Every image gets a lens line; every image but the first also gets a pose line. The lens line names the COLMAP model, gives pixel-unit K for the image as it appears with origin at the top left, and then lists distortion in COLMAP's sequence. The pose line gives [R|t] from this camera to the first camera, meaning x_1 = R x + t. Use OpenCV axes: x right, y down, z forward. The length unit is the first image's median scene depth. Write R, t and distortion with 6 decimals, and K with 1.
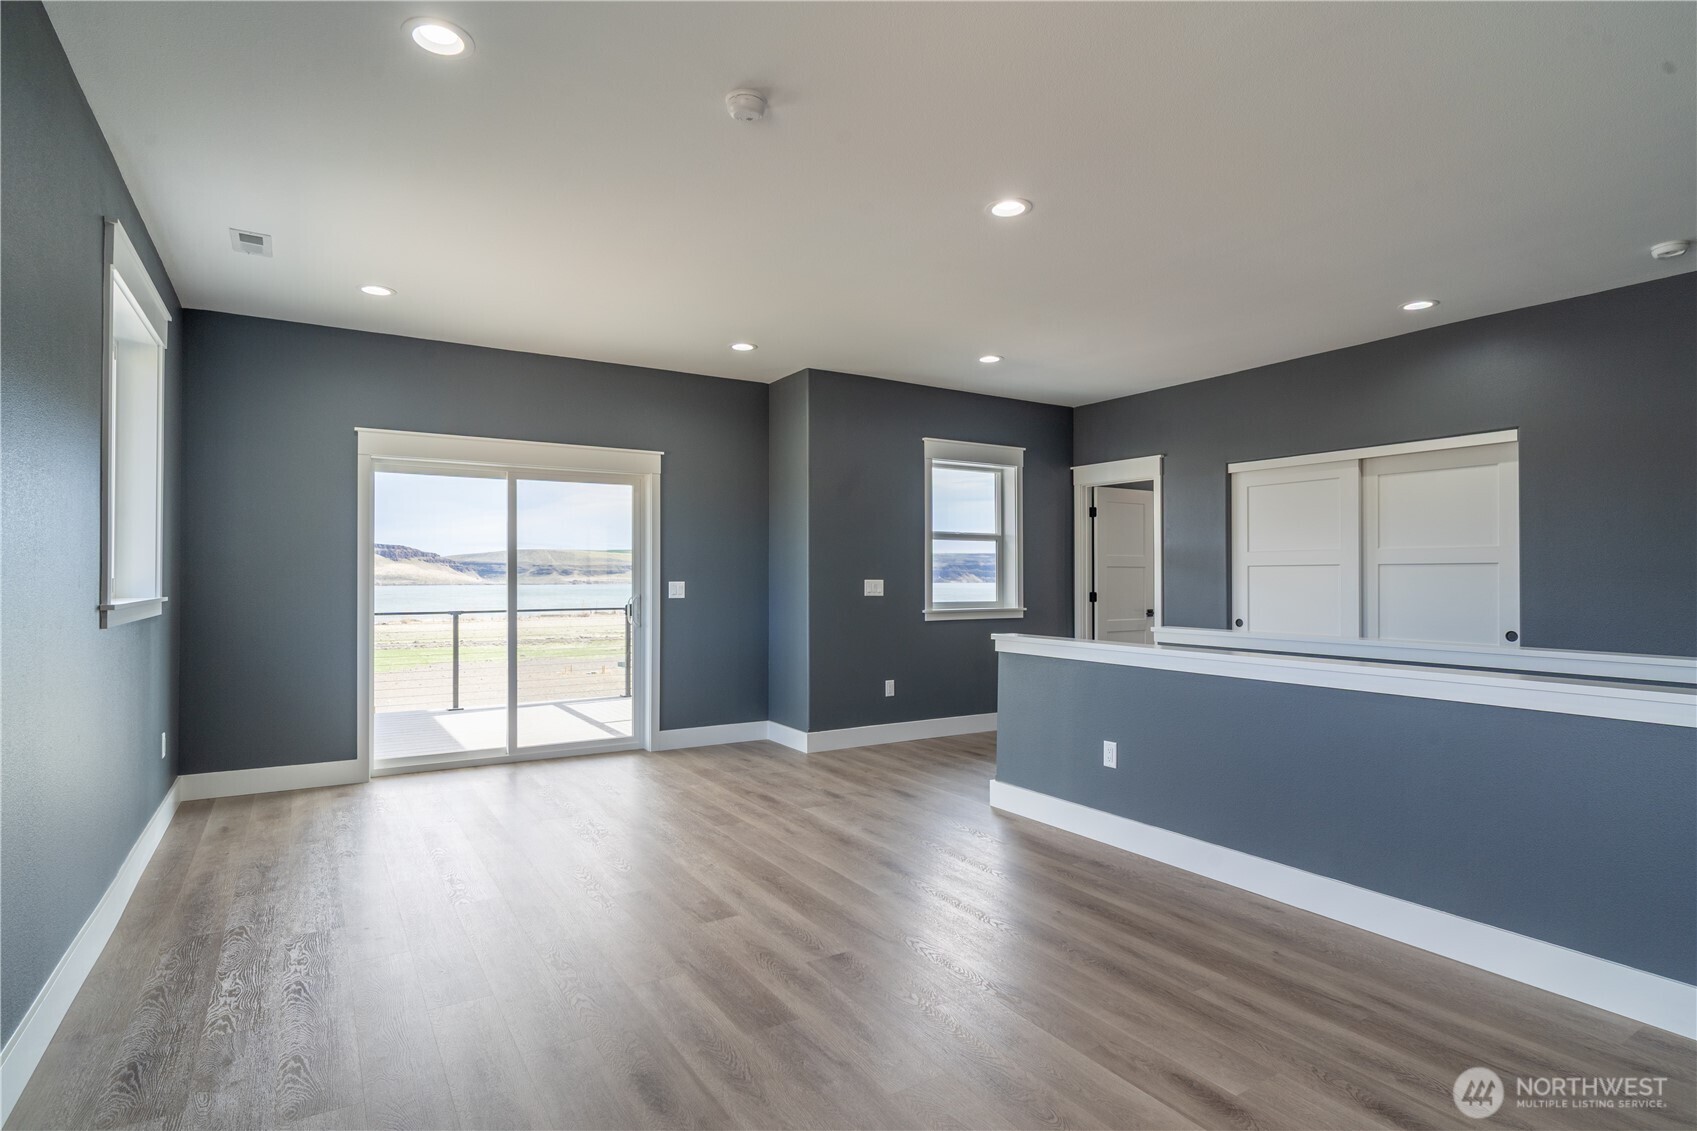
lens RADIAL K [[878.1, 0, 848.1], [0, 878.1, 576.0], [0, 0, 1]] dist [0.001675, 0.000622]
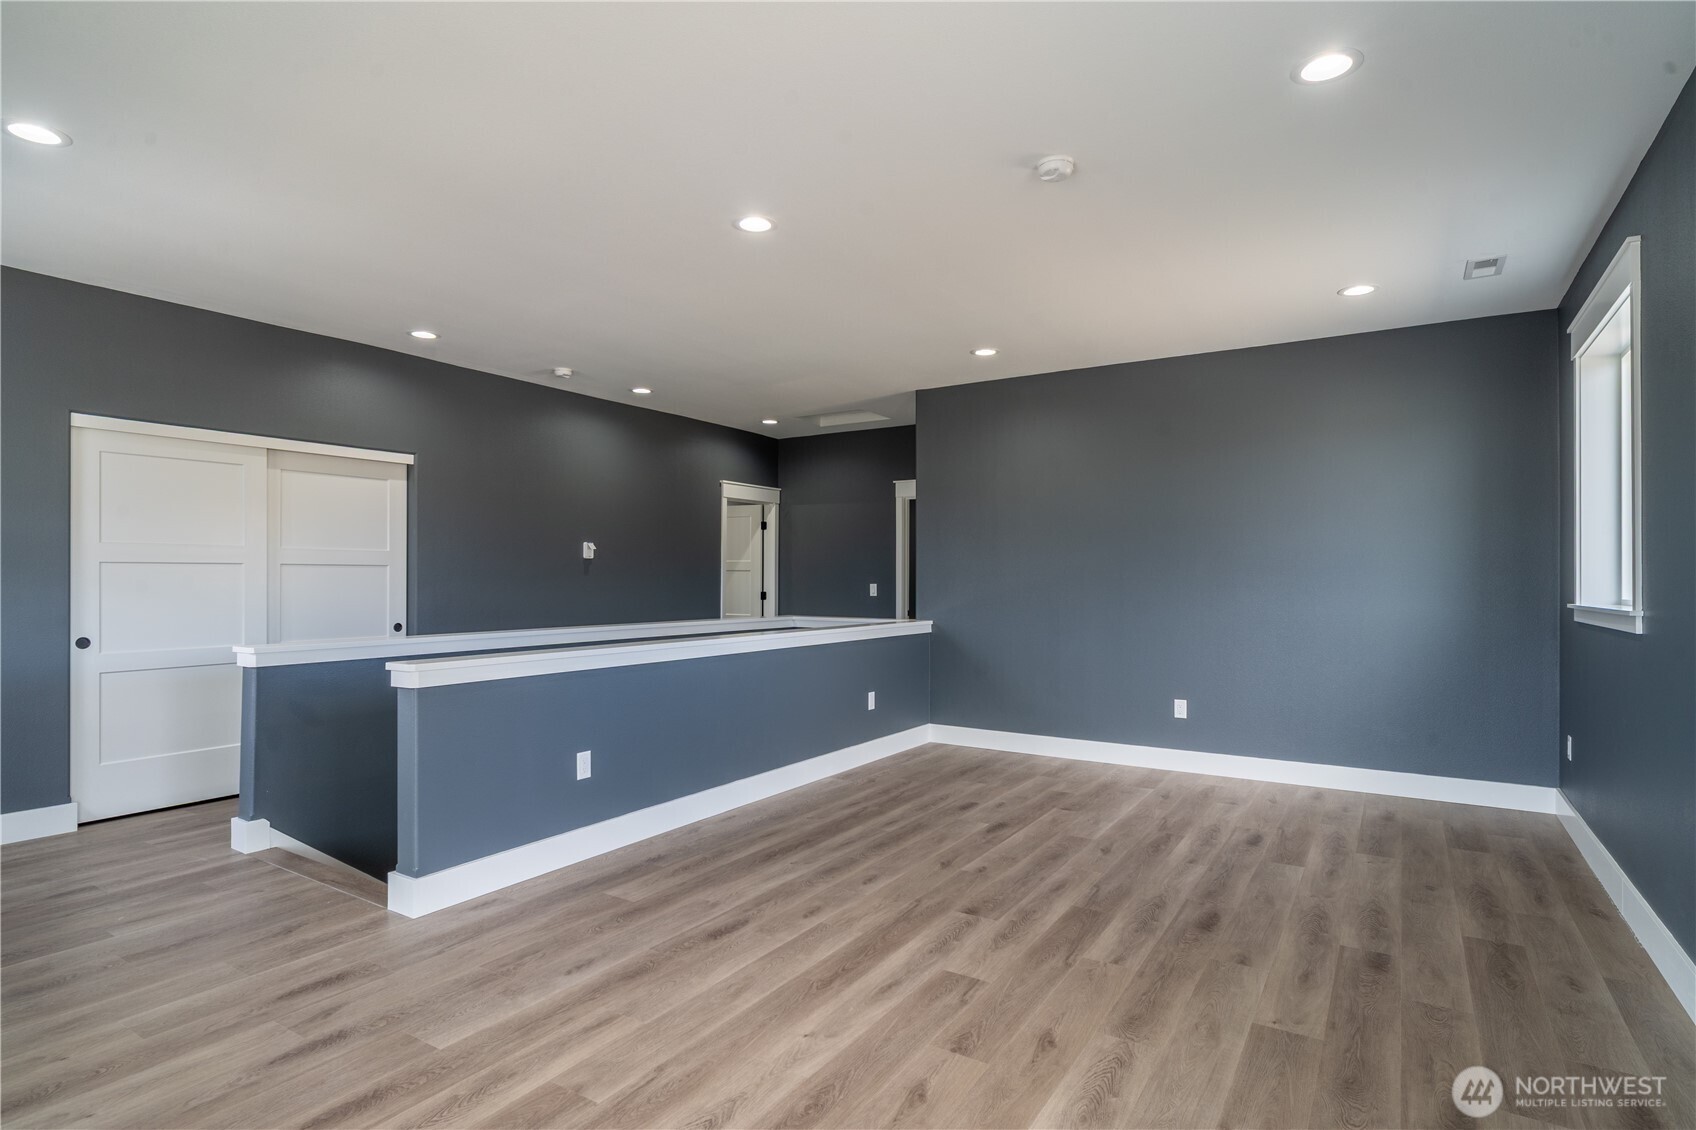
lens RADIAL K [[877.5, 0, 847.6], [0, 877.5, 575.5], [0, 0, 1]] dist [0.001675, 0.000622]
pose [[-0.434197, 0.000195, 0.900818, -0.848826], [-0.003794, 0.999991, -0.002044, -0.002058], [-0.900810, -0.004305, -0.434192, 1.435899]]
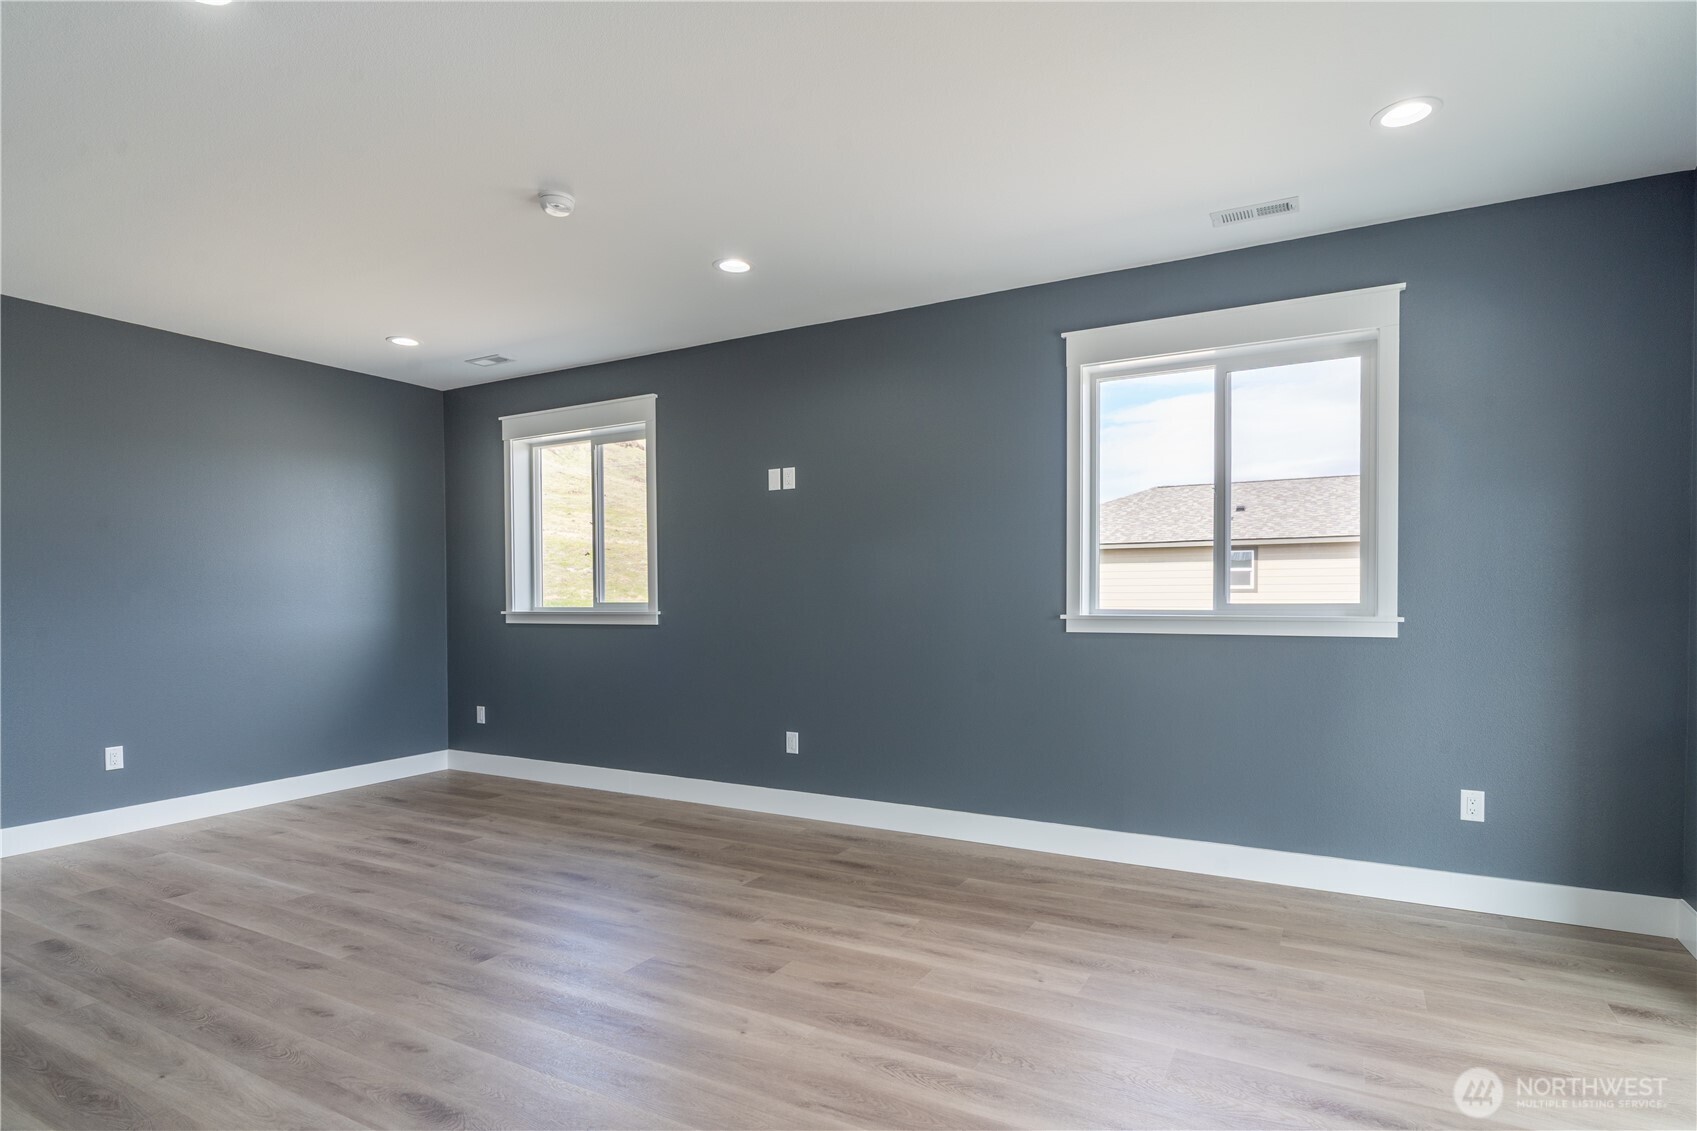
lens RADIAL K [[884.6, 0, 846.5], [0, 884.6, 595.6], [0, 0, 1]] dist [-0.002610, -0.001154]
pose [[-0.877997, 0.004345, -0.478647, 0.097344], [0.004381, 0.999990, 0.001042, 0.009845], [0.478646, -0.001182, -0.878007, 1.843684]]
